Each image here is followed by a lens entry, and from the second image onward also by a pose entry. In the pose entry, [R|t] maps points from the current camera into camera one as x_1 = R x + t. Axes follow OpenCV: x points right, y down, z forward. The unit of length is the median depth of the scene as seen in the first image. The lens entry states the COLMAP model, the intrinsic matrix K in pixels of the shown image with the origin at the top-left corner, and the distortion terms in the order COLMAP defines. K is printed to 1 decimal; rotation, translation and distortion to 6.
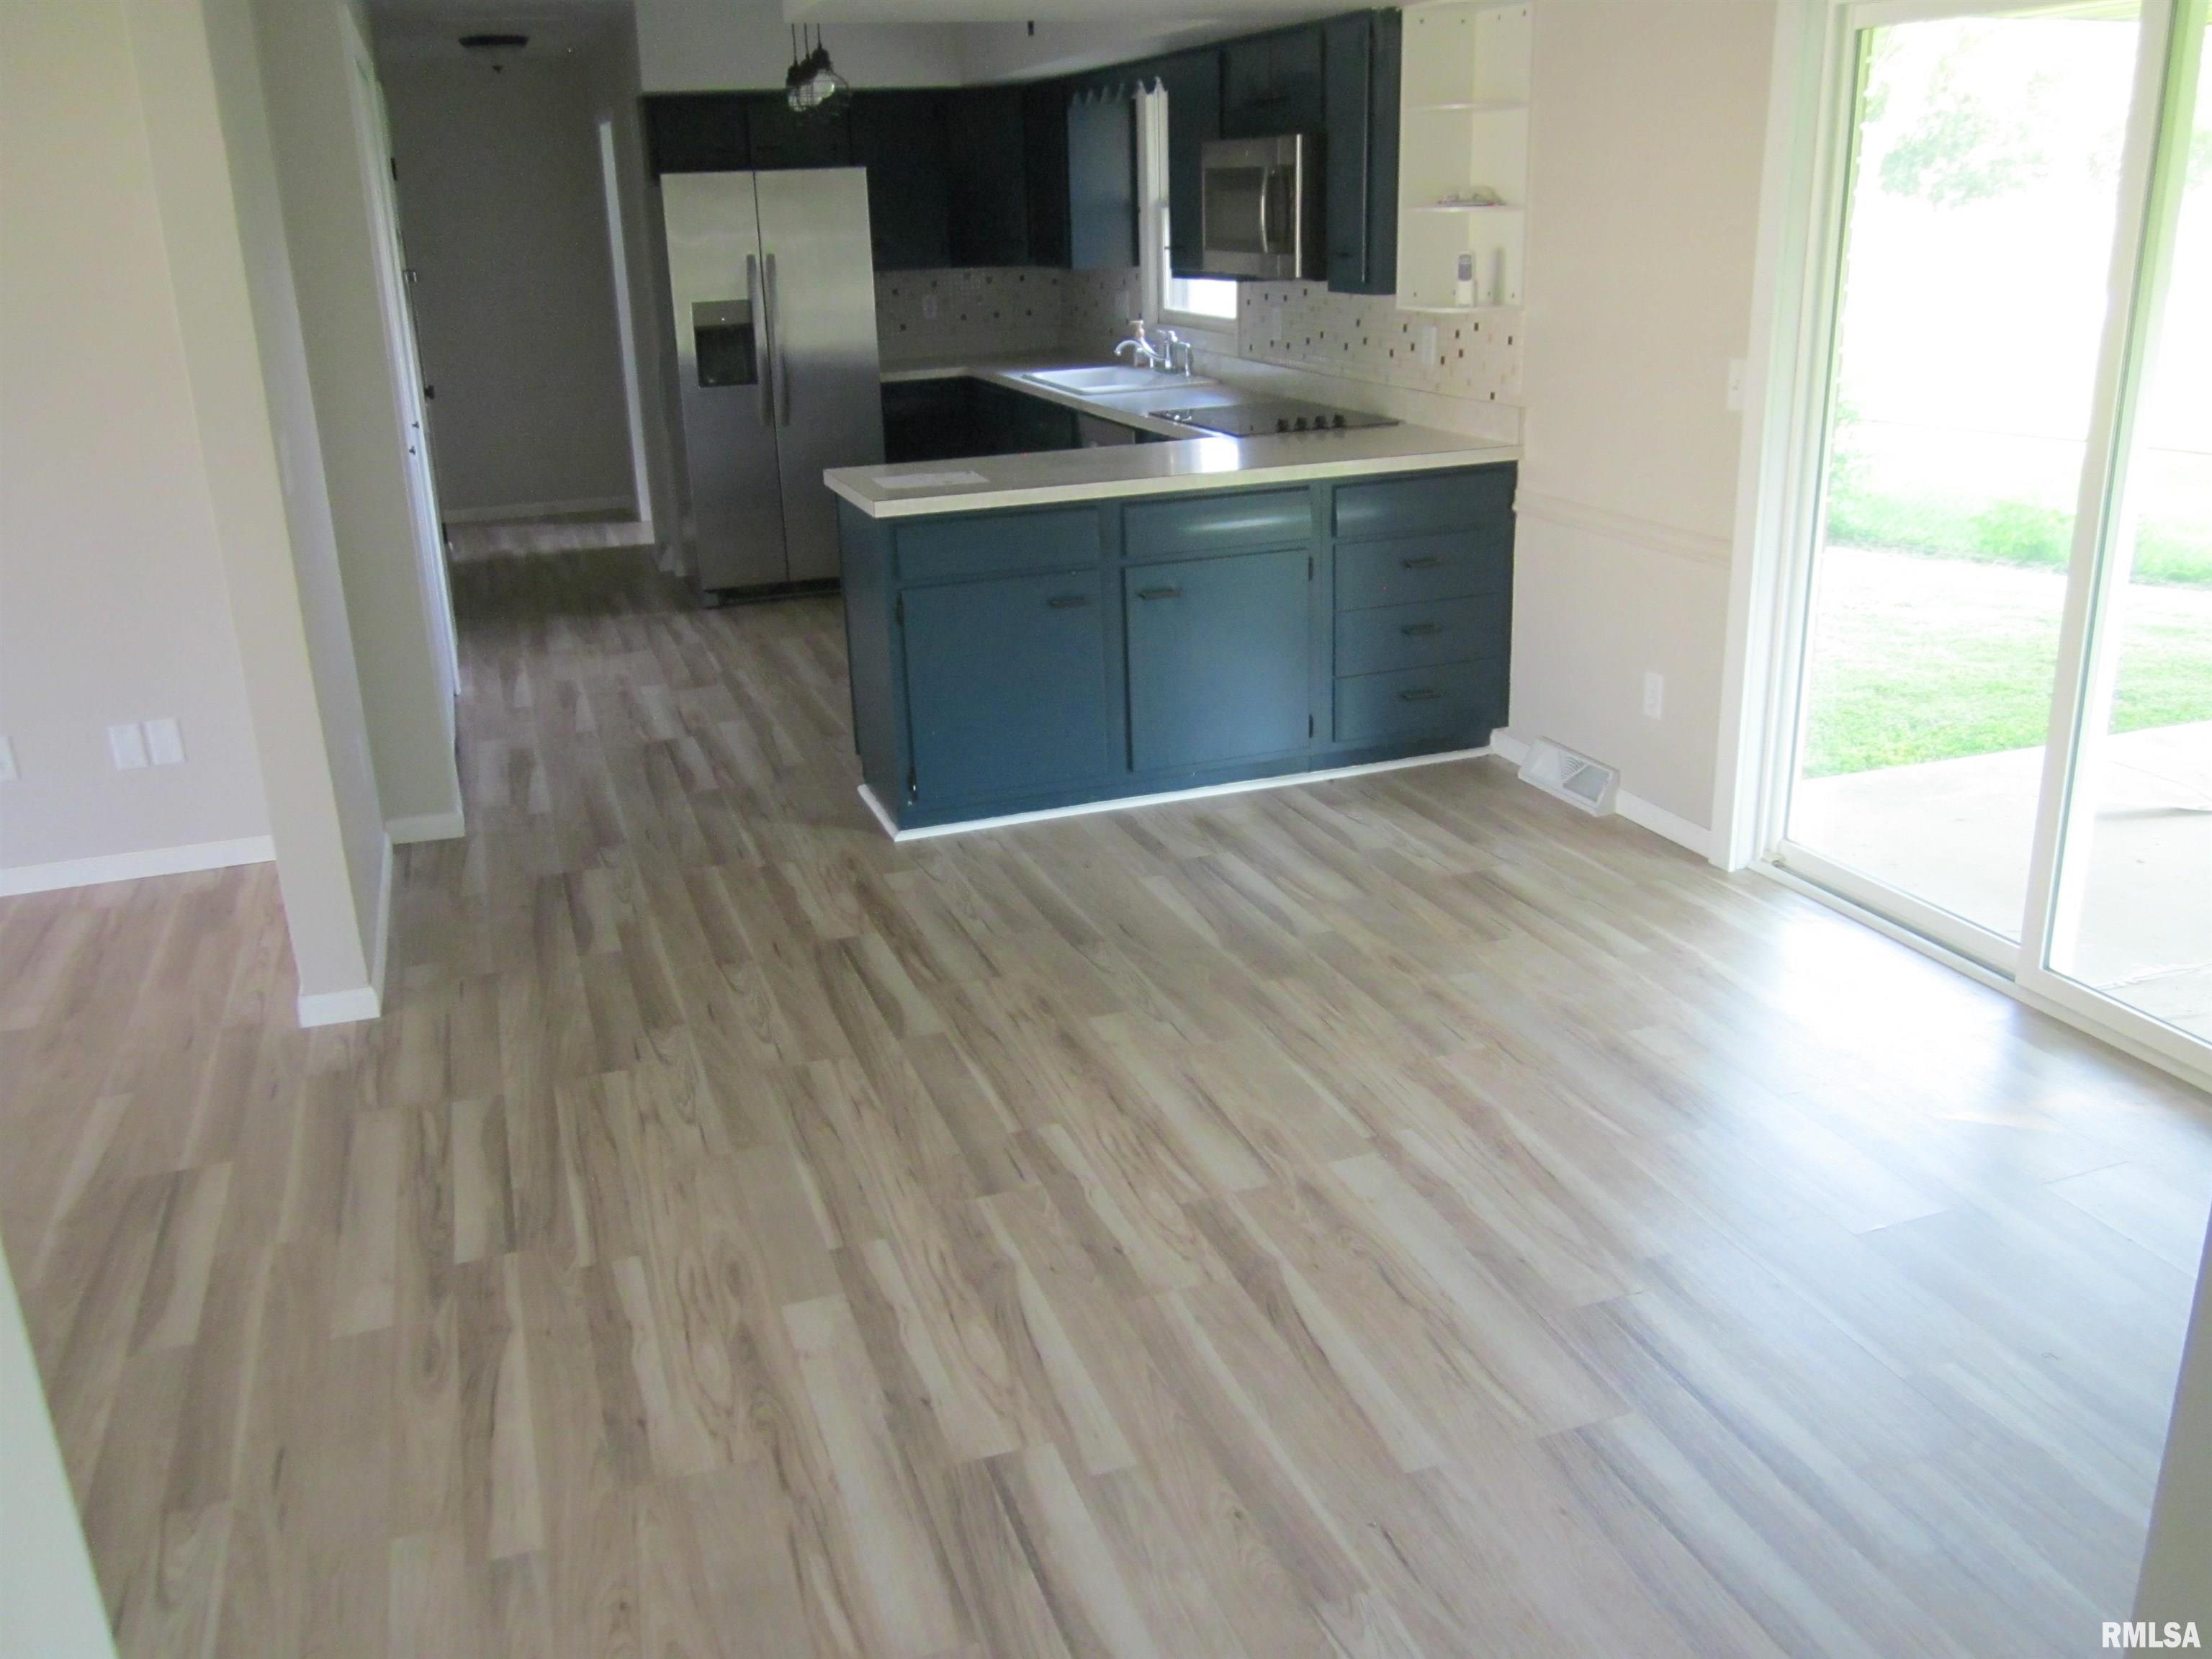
lens RADIAL K [[1846.4, 0, 1106.0], [0, 1846.4, 829.5], [0, 0, 1]] dist [-0.073445, 0.003454]
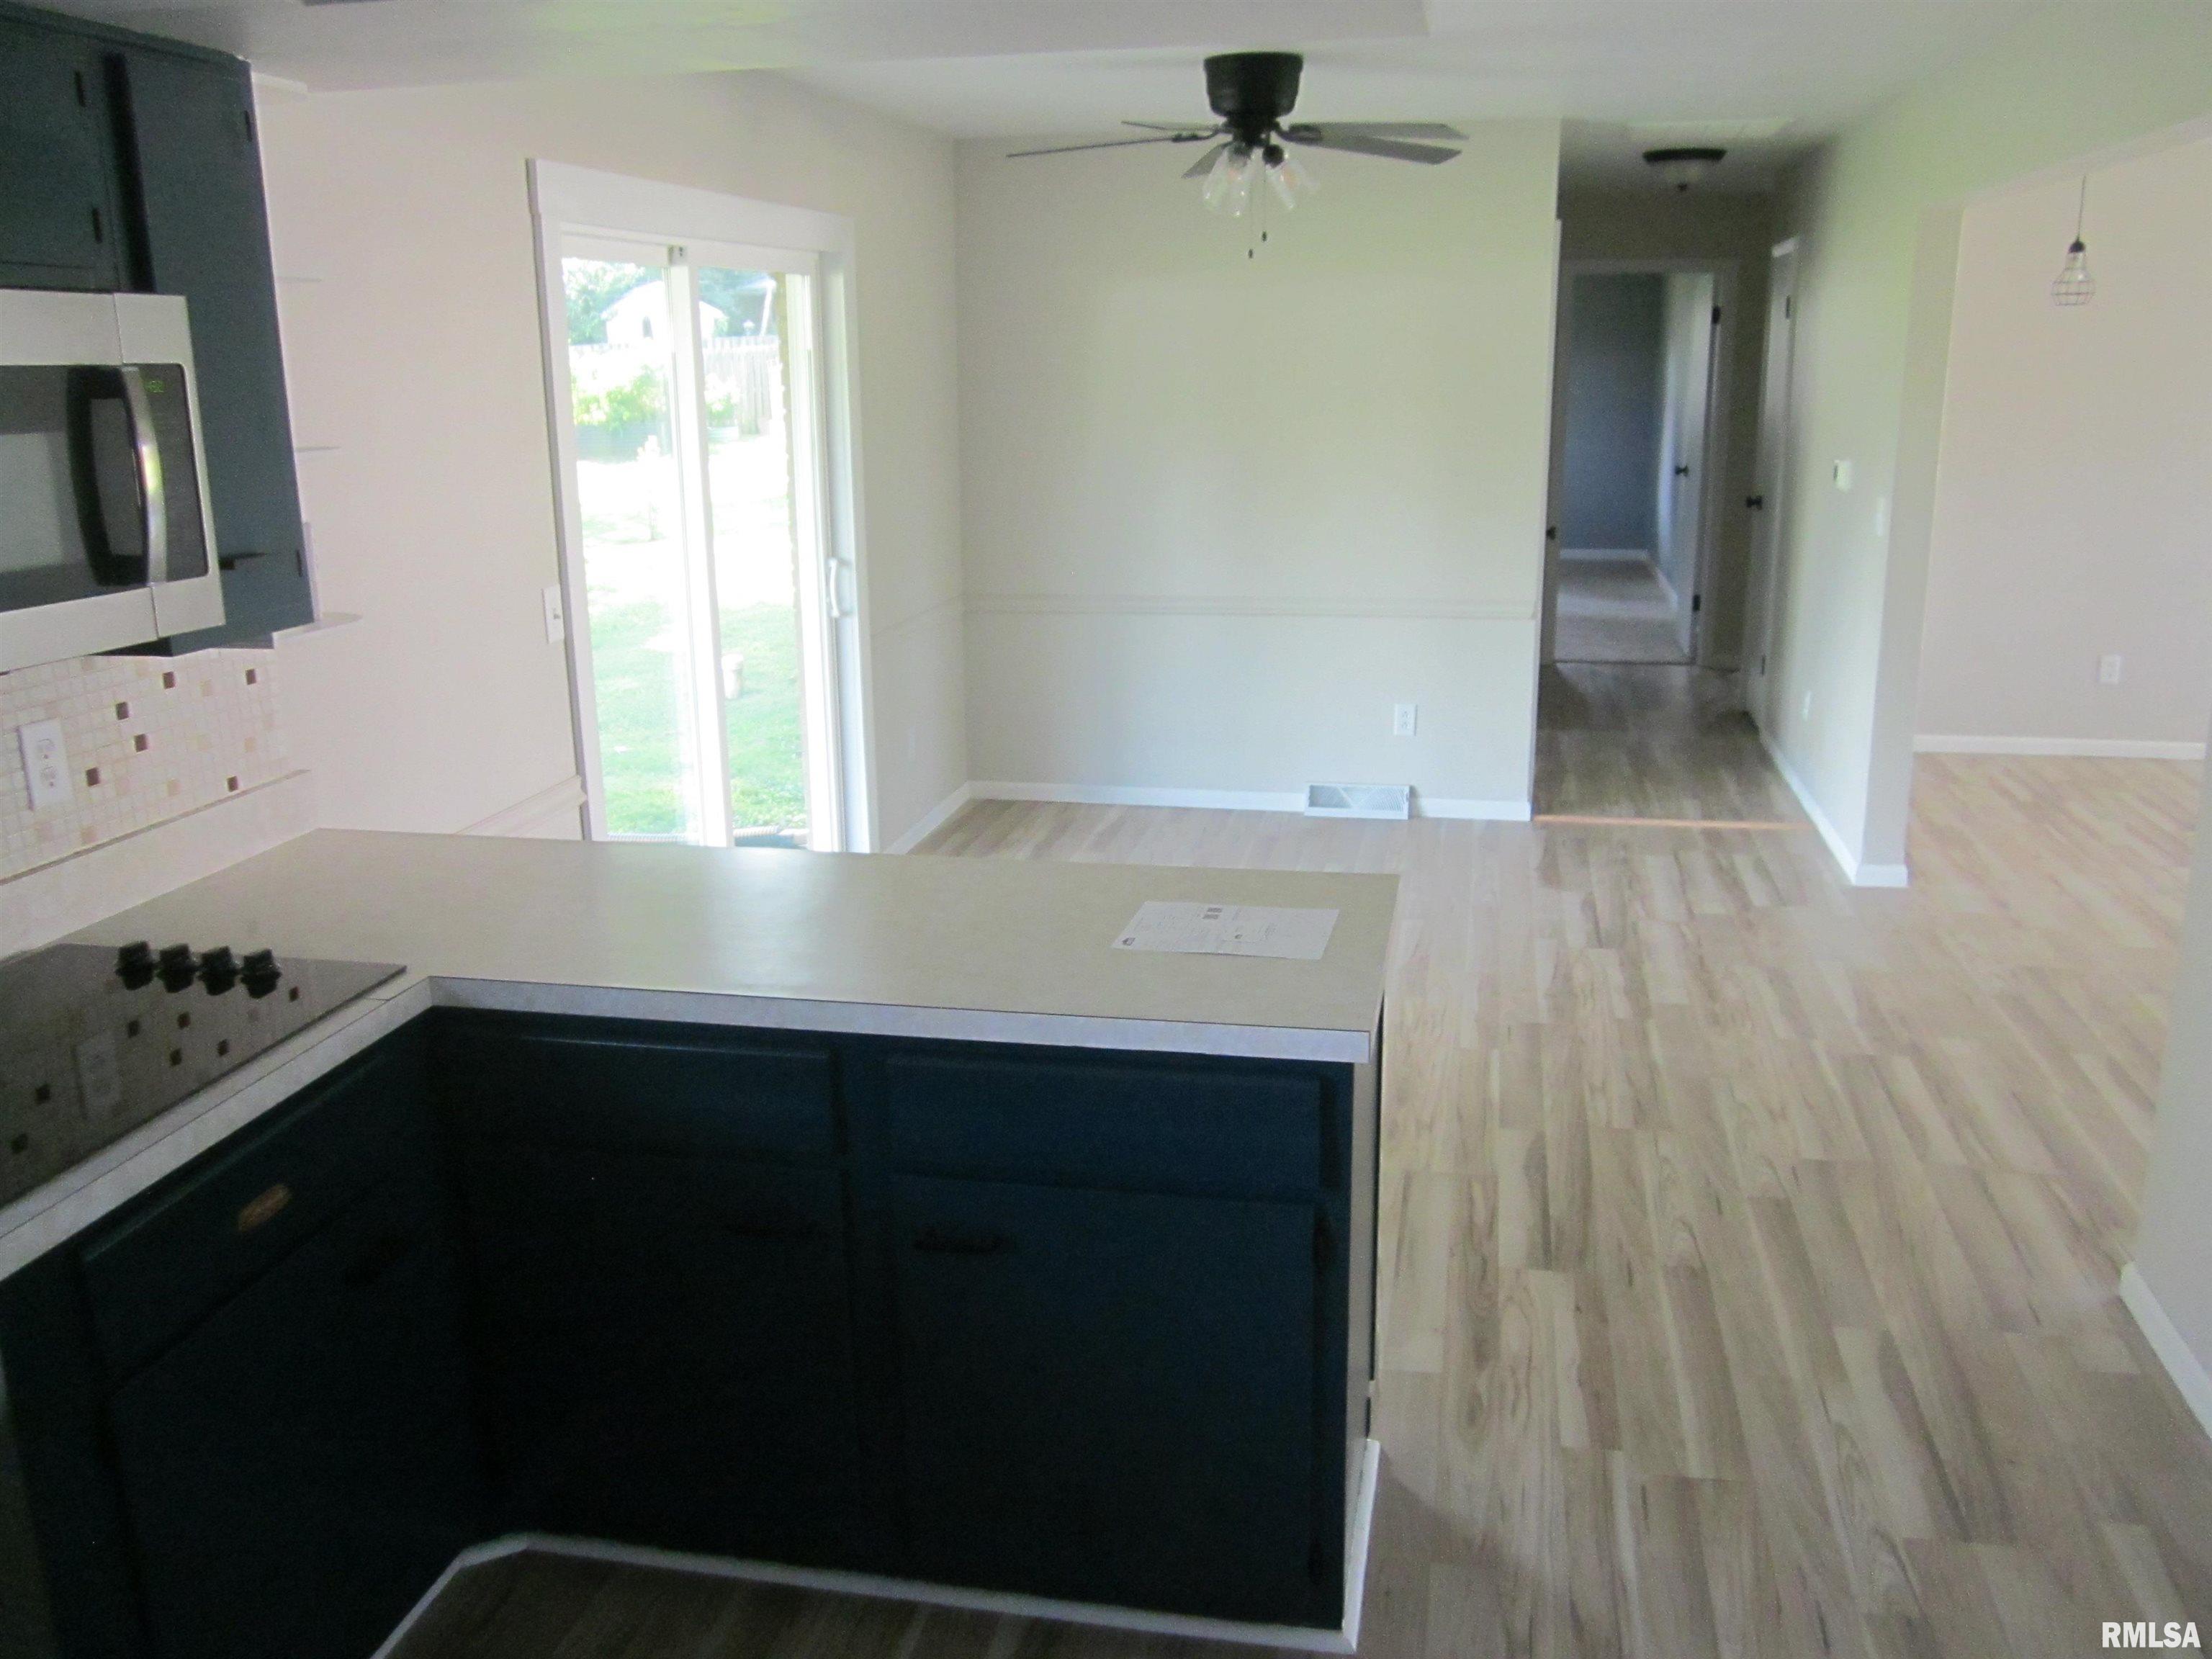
lens RADIAL K [[1833.2, 0, 1120.0], [0, 1833.2, 829.0], [0, 0, 1]] dist [-0.039715, 0.003451]
pose [[-0.860023, -0.080210, 0.503912, -0.387610], [0.209711, 0.844742, 0.492374, -0.562519], [-0.465169, 0.529129, -0.709676, 1.624636]]
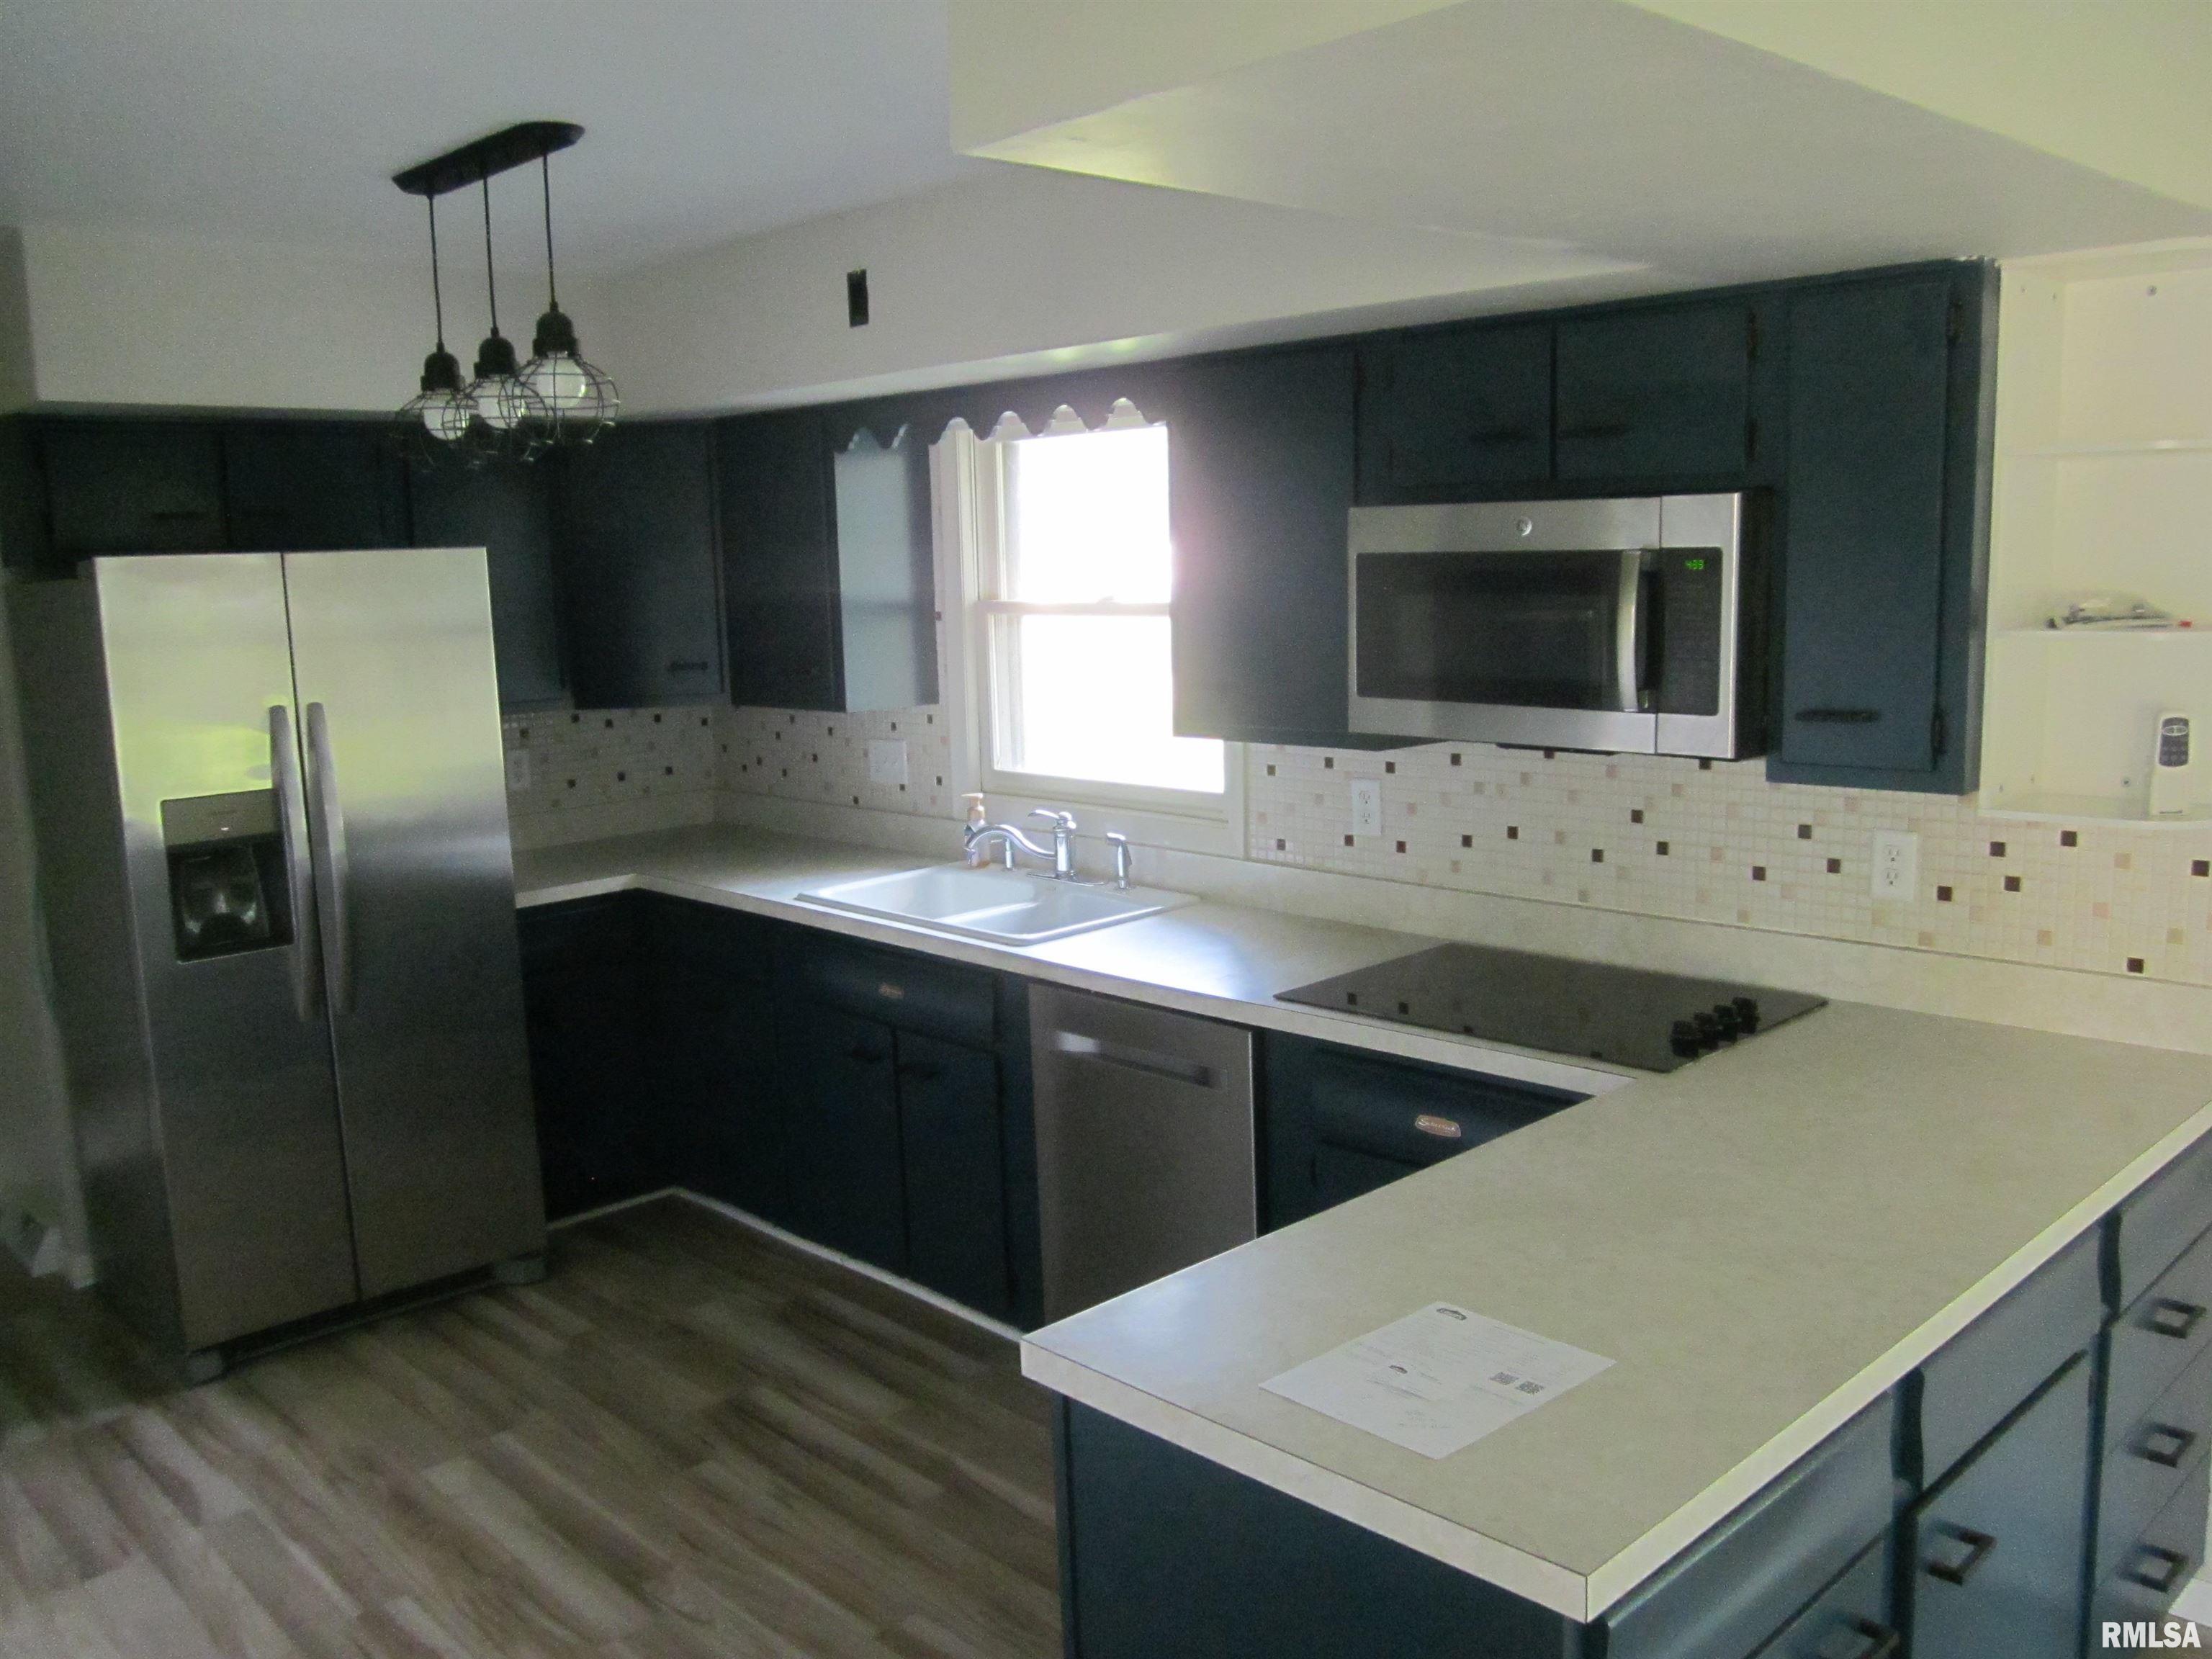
lens RADIAL K [[1833.2, 0, 1120.0], [0, 1833.2, 829.0], [0, 0, 1]] dist [-0.039715, 0.003451]
pose [[0.907244, -0.056742, 0.416760, -0.355059], [0.137299, 0.976532, -0.165932, -0.290671], [-0.397565, 0.207762, 0.893744, 0.808609]]
